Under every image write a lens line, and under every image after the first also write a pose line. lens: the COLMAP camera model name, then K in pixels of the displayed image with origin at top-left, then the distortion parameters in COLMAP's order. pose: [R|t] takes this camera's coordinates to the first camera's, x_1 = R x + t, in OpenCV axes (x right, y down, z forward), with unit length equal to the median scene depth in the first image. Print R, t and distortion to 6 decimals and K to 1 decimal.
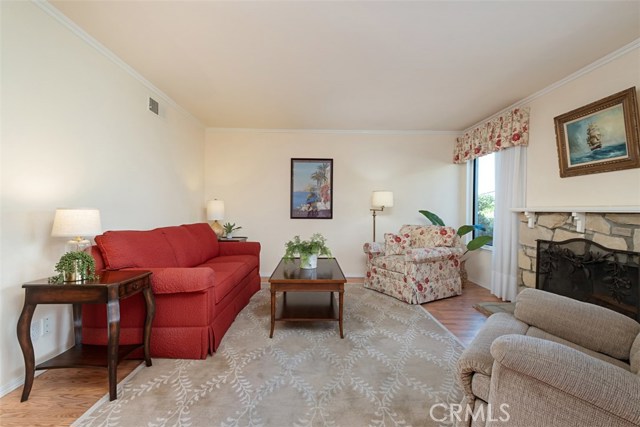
lens RADIAL K [[278.2, 0, 319.5], [0, 278.2, 213.6], [0, 0, 1]] dist [0.006529, -0.005815]
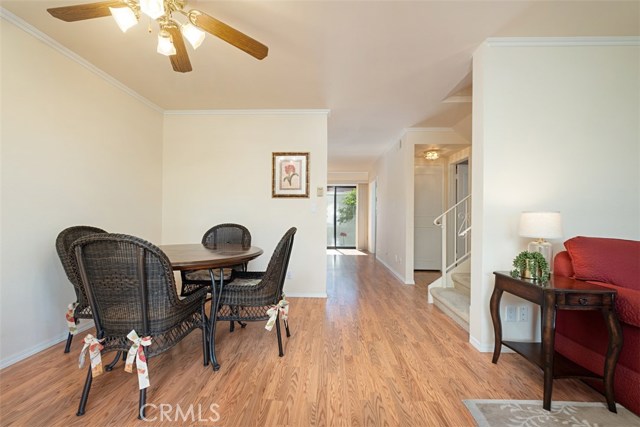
lens RADIAL K [[278.2, 0, 319.8], [0, 278.2, 213.1], [0, 0, 1]] dist [0.006529, -0.005815]
pose [[-0.056840, -0.017824, -0.998224, 0.163615], [-0.020014, 0.999660, -0.016710, 0.013388], [0.998183, 0.019029, -0.057177, 0.153540]]
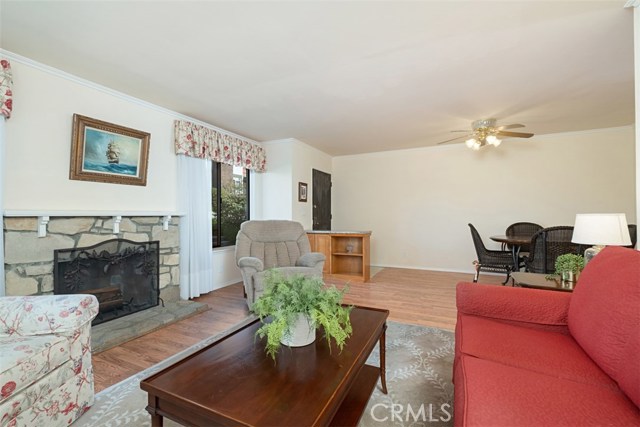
lens RADIAL K [[278.2, 0, 319.9], [0, 278.2, 213.8], [0, 0, 1]] dist [0.006529, -0.005815]
pose [[-0.891170, 0.002606, 0.453662, -0.312020], [0.006798, 0.999948, 0.007609, -0.015789], [-0.453618, 0.009865, -0.891141, 1.530590]]
